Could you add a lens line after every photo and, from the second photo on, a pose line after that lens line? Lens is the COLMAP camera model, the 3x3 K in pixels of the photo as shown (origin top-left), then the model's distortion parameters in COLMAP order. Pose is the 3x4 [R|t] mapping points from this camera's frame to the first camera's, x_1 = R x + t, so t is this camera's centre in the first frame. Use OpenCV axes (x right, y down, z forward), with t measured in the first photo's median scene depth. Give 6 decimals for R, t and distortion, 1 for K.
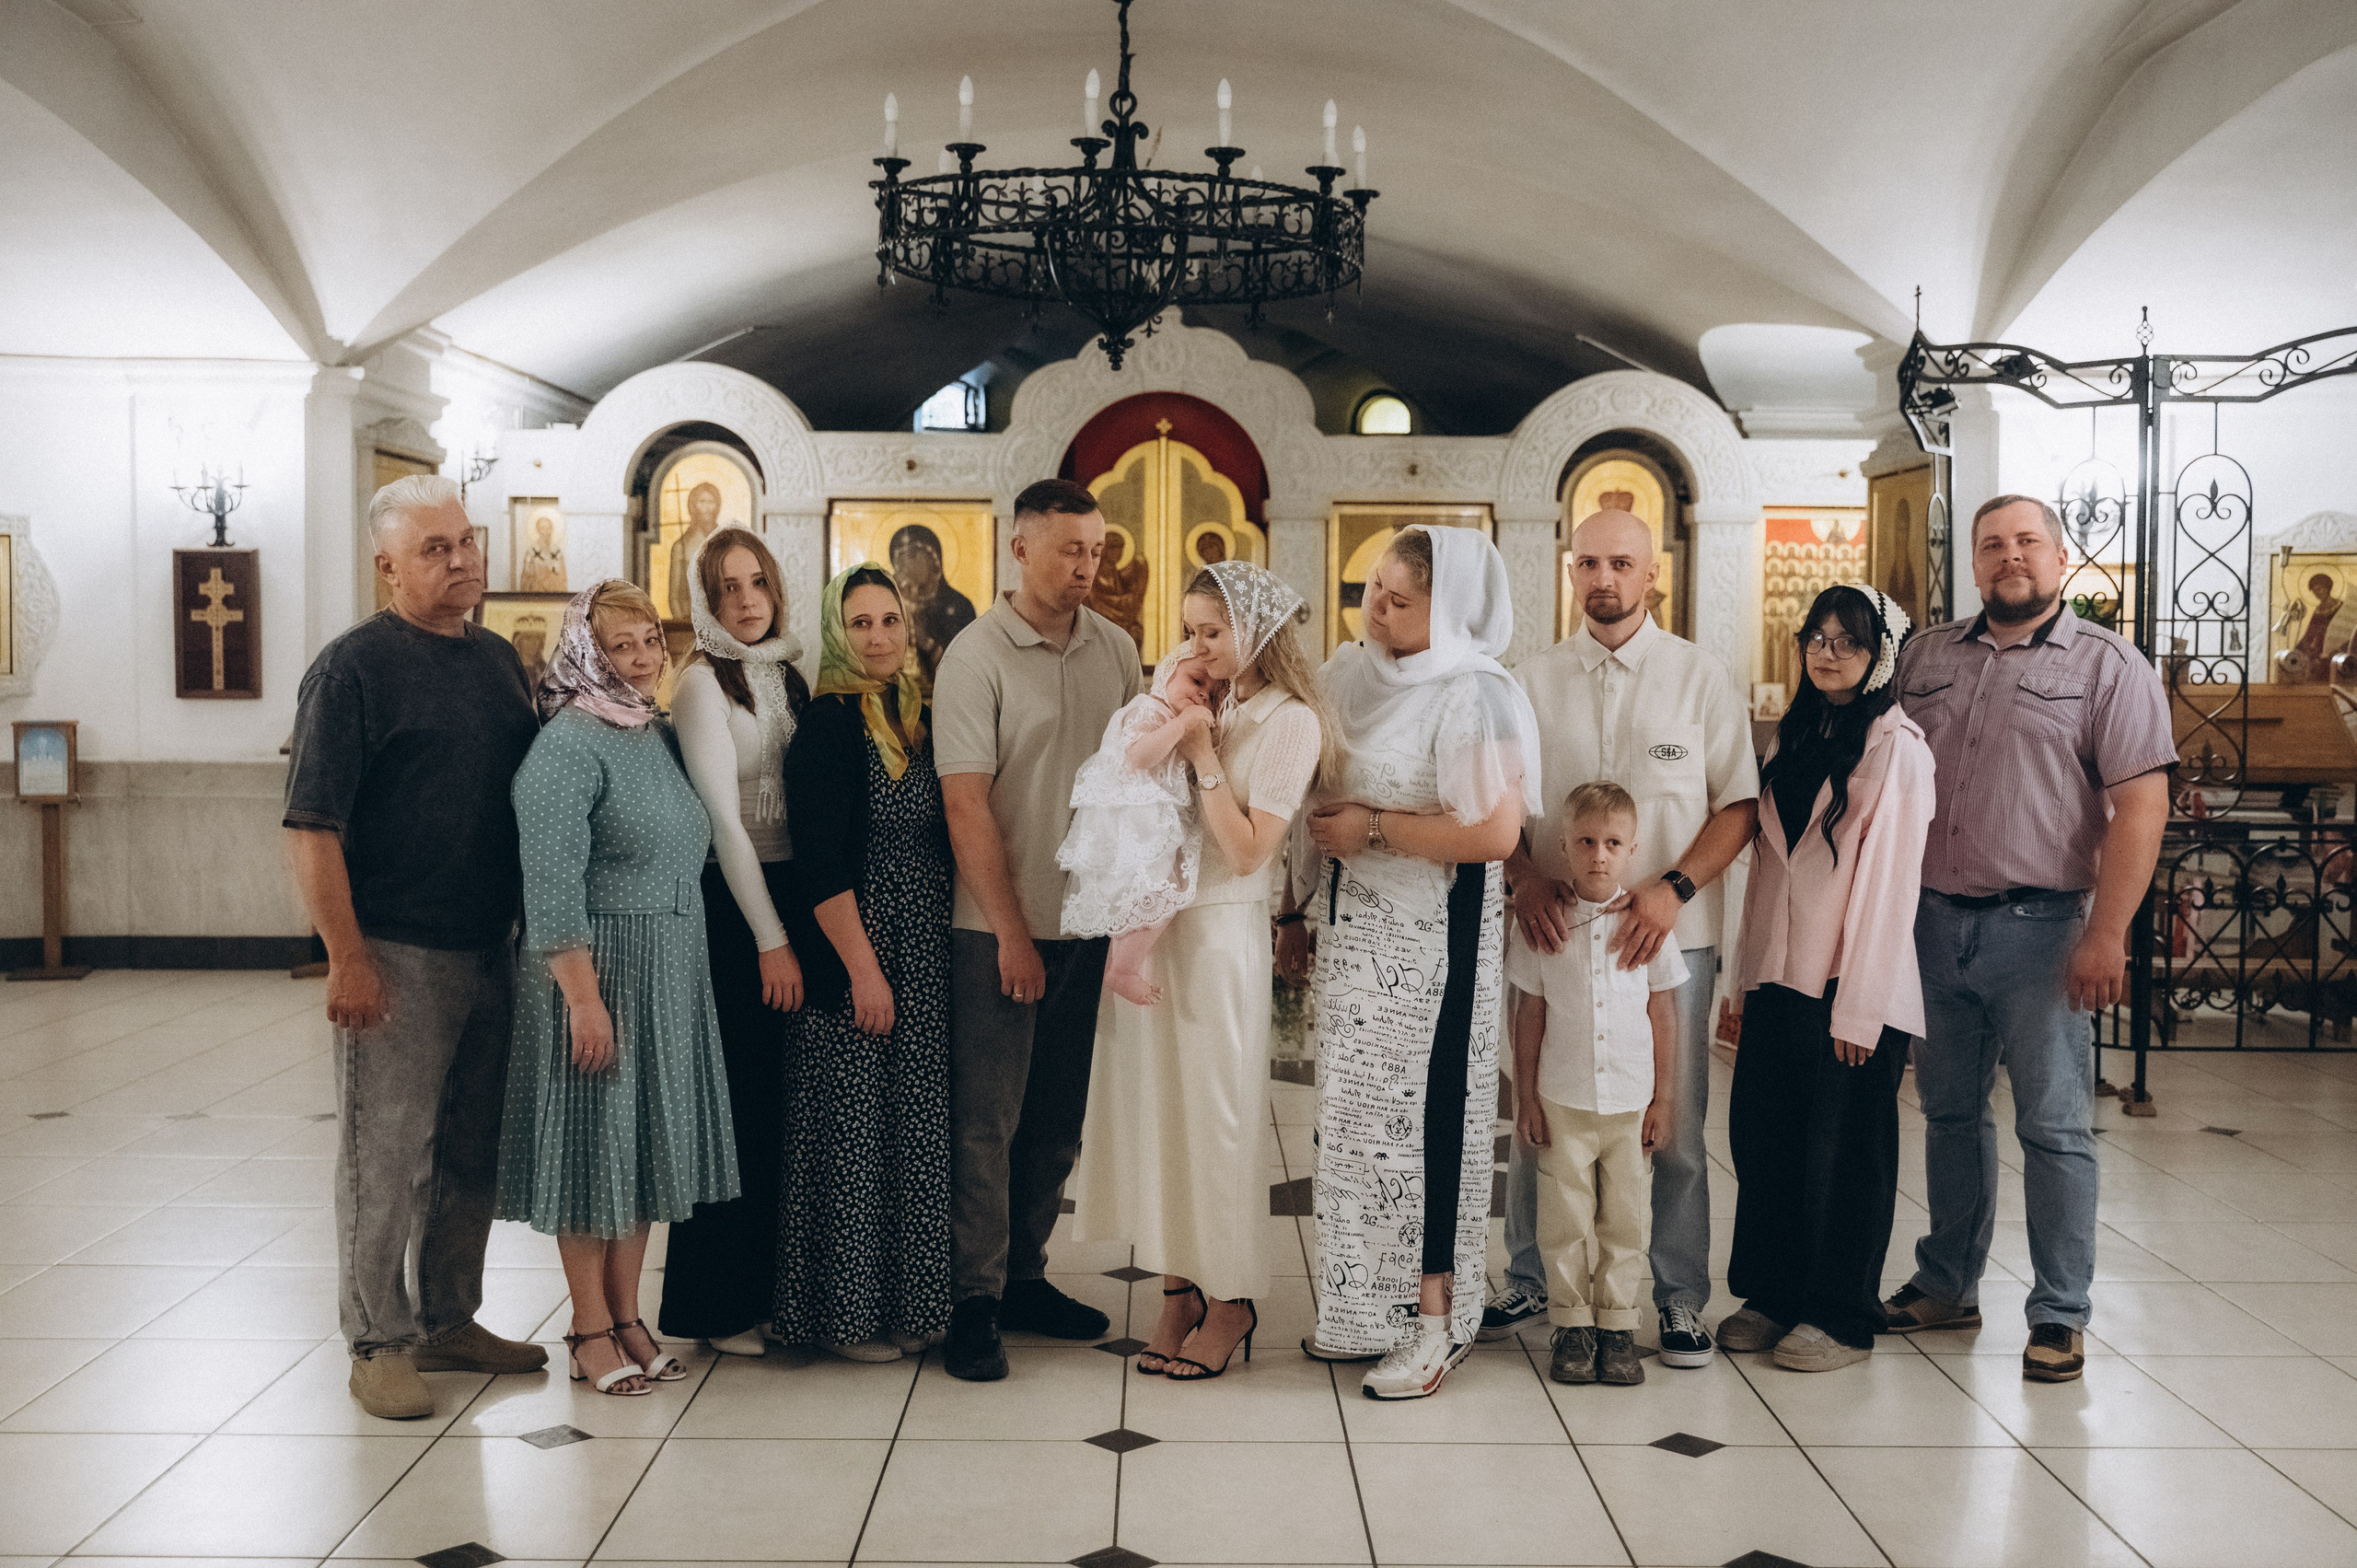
lens RADIAL K [[2566.5, 0, 1178.5], [0, 2566.5, 784.0], [0, 0, 1]] dist [-0.081430, 0.002350]
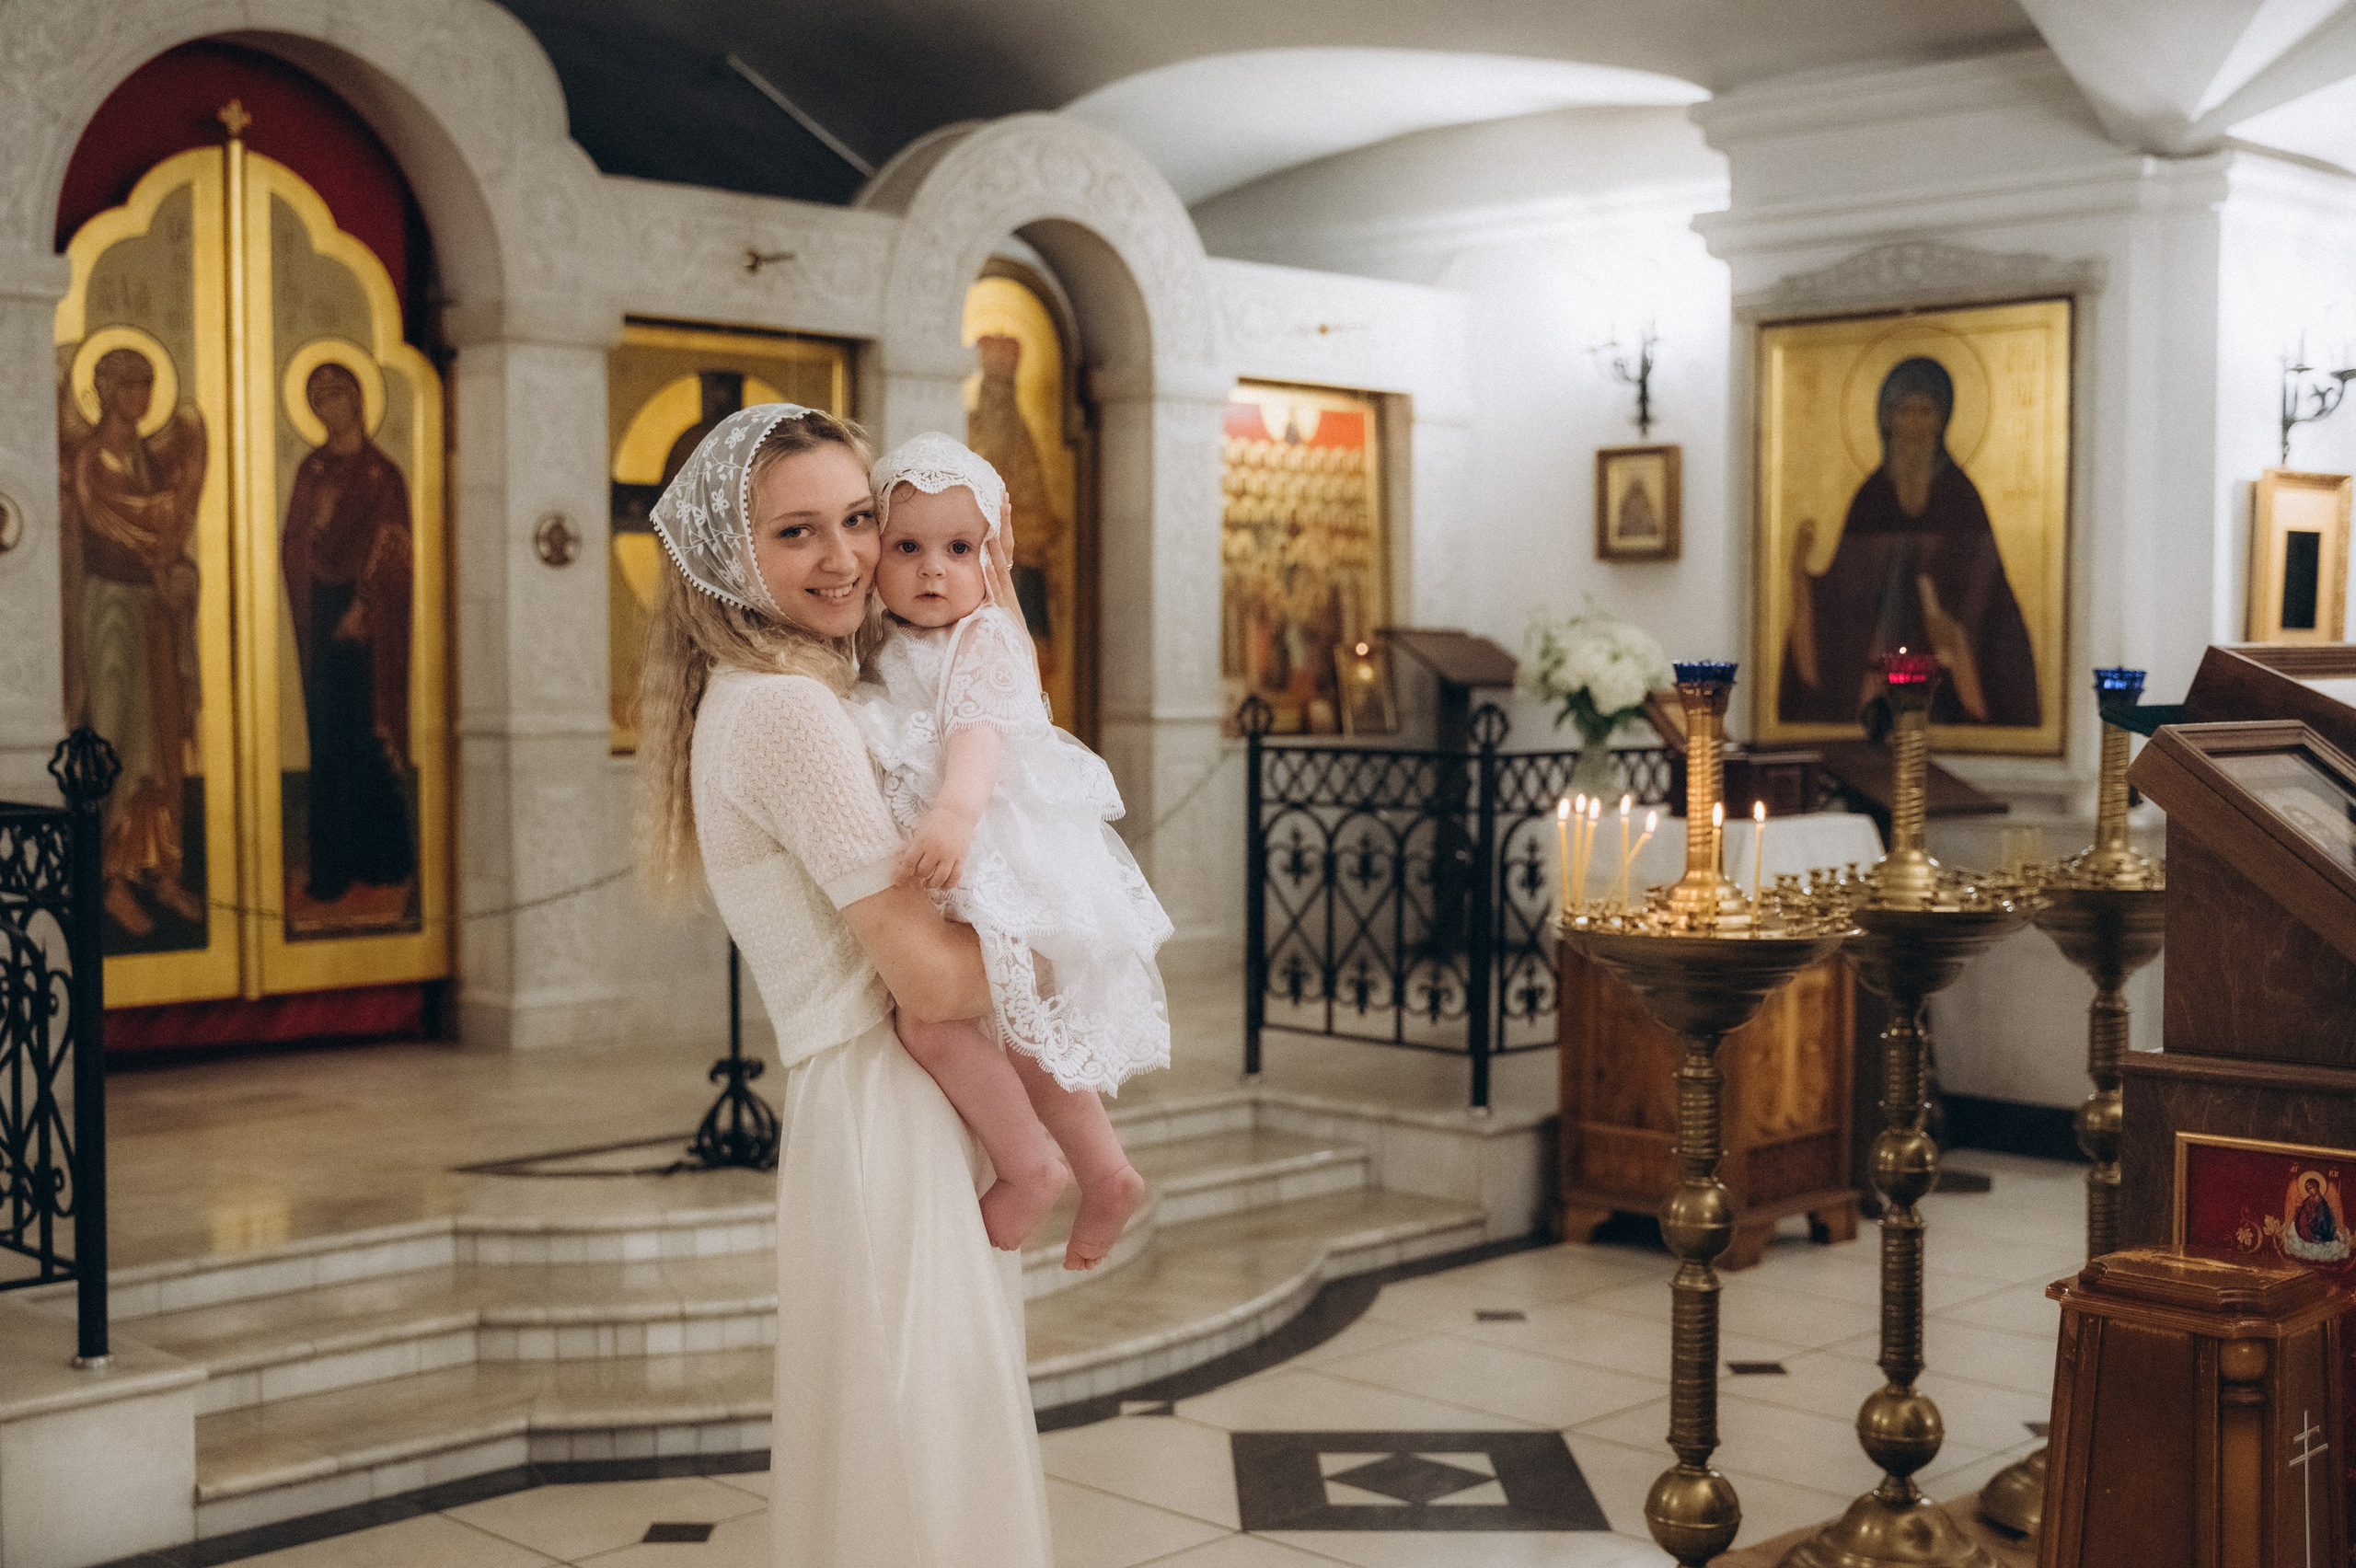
lens RADIAL K [[2895.2, 0, 1233.6], [0, 2895.2, 822.0], [0, 0, 1]] dist [0.000139, -0.029147]
pose [[0.694937, -0.049694, 0.717352, -0.256422], [0.040060, 0.998735, 0.030378, -0.025923], [-0.717954, 0.007627, 0.696048, 0.535253]]
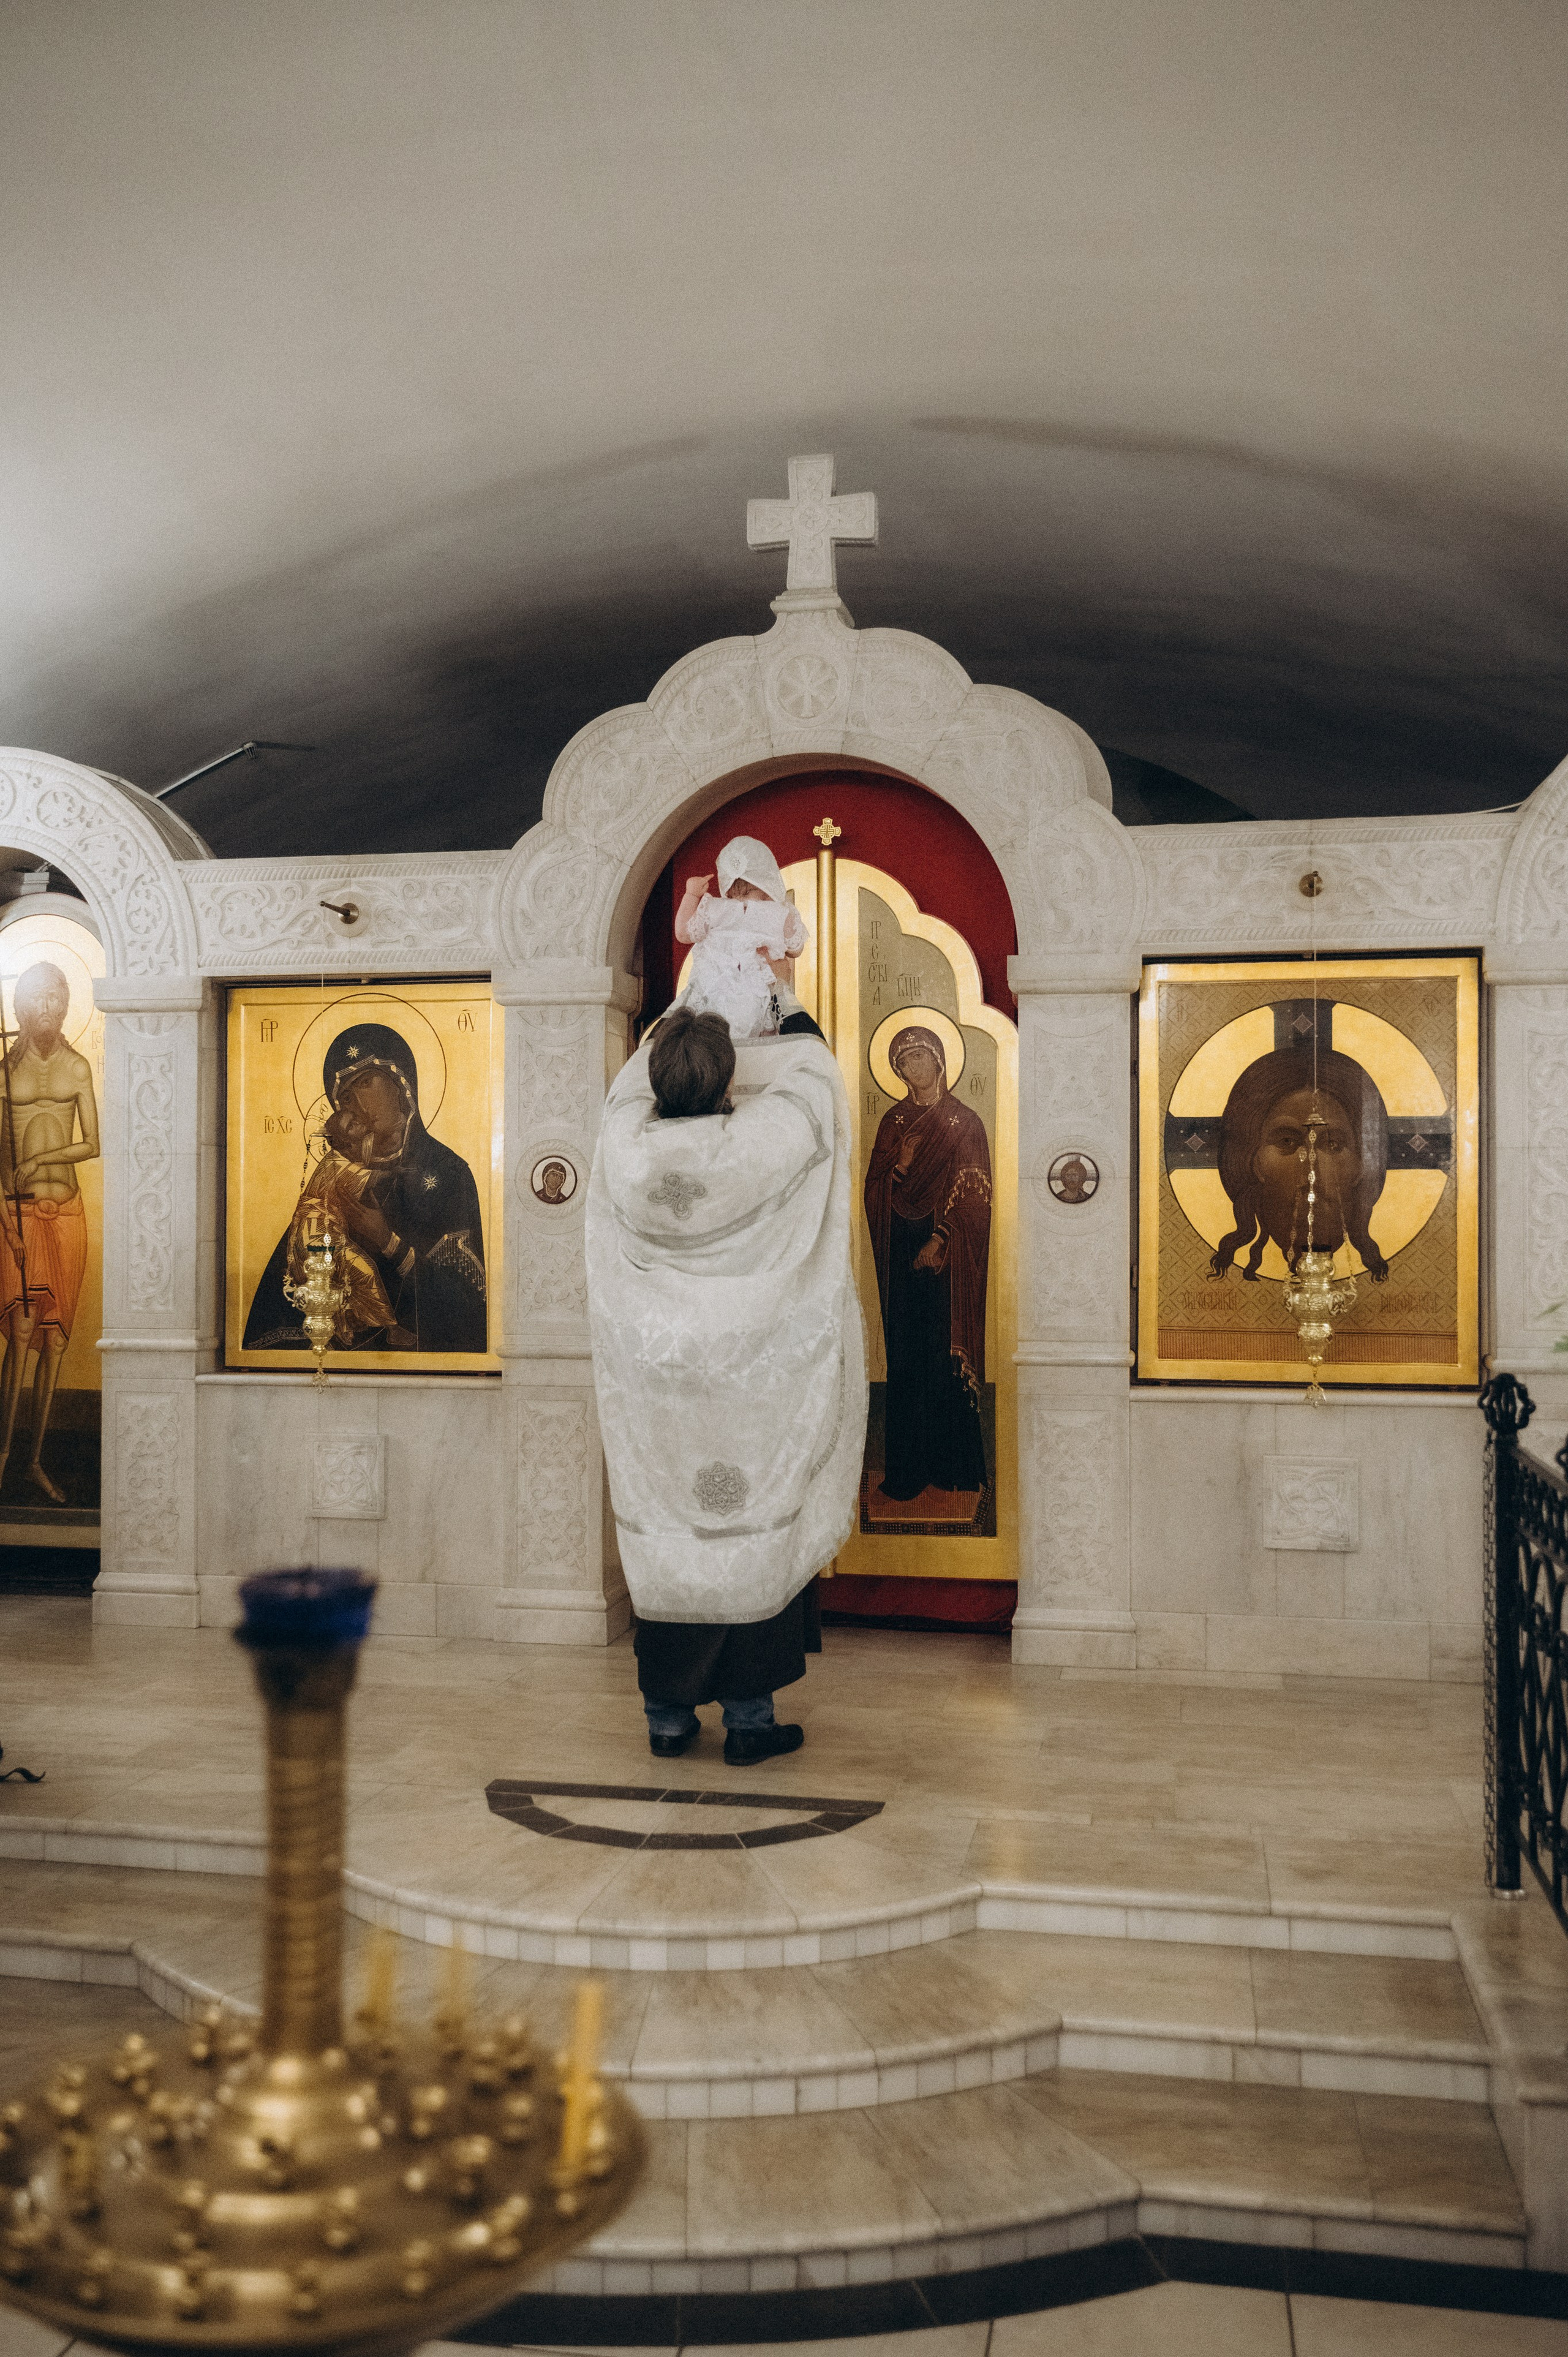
lens RADIAL K [[2020.2, 0, 784.0], [0, 2020.2, 1178.5], [0, 0, 1]] dist [-0.000461, 0.003243]
pose [[0.979049, -0.010751, -0.203341, 0.071083], [-0.002905, 0.997766, -0.066740, -0.040493], [0.203604, 0.065932, 0.976831, 0.604886]]
